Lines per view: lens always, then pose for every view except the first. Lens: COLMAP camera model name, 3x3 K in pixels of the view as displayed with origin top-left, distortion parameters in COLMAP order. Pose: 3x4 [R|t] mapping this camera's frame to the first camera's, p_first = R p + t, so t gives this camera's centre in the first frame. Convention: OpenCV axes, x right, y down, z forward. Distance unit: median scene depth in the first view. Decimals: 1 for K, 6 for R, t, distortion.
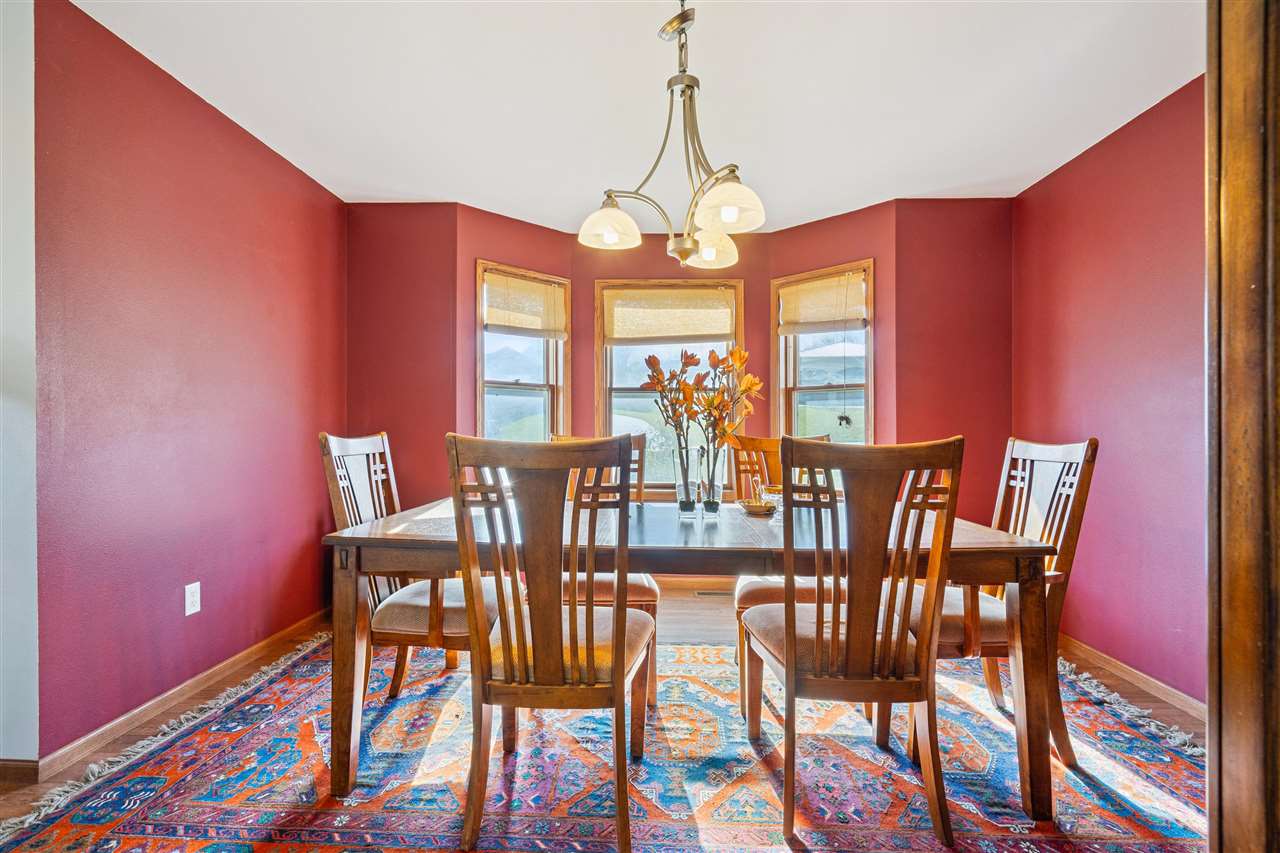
lens RADIAL K [[594.2, 0, 631.1], [0, 594.2, 428.9], [0, 0, 1]] dist [-0.006448, 0.001226]
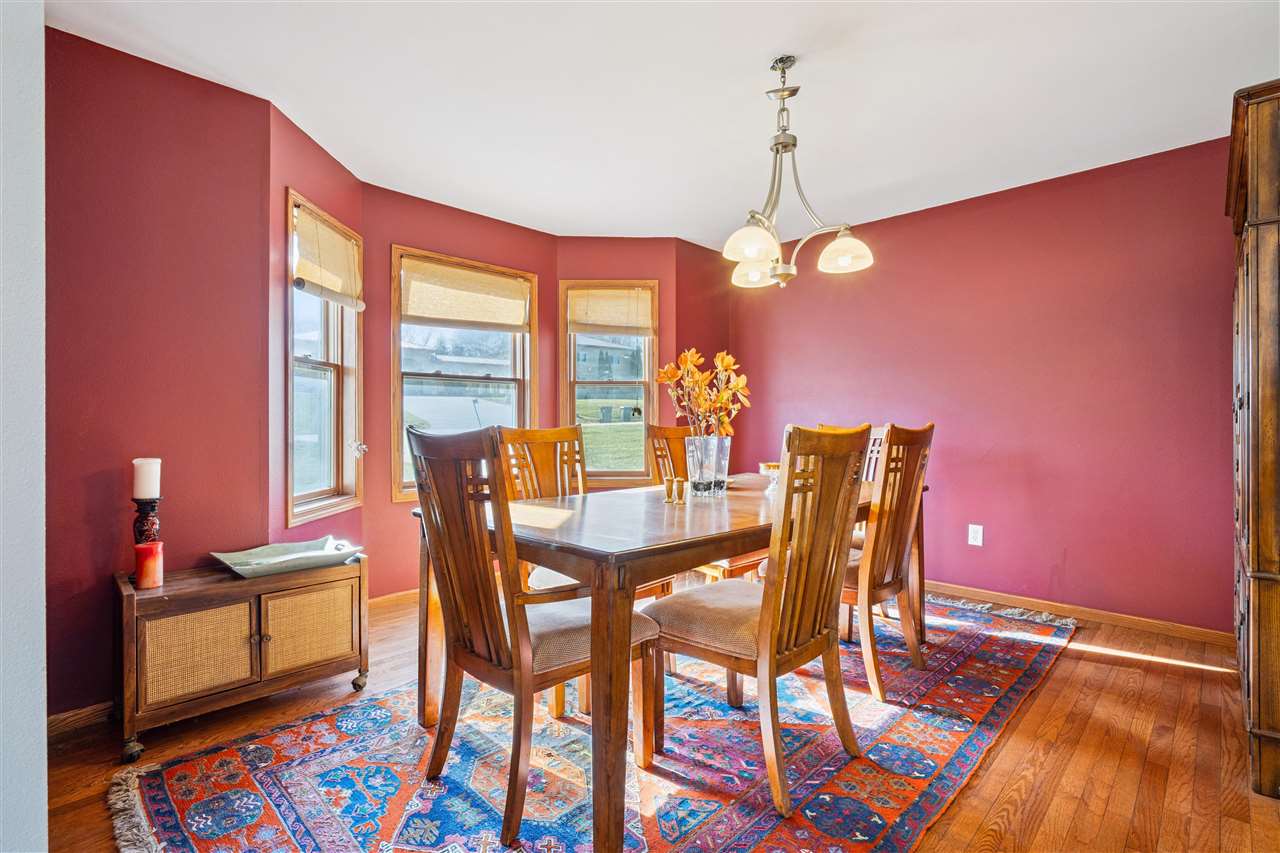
lens RADIAL K [[594.2, 0, 631.8], [0, 594.2, 415.1], [0, 0, 1]] dist [-0.006448, 0.001226]
pose [[0.674040, 0.001405, 0.738693, -0.531059], [0.003231, 0.999983, -0.004851, -0.001949], [-0.738688, 0.005657, 0.674024, 0.206811]]
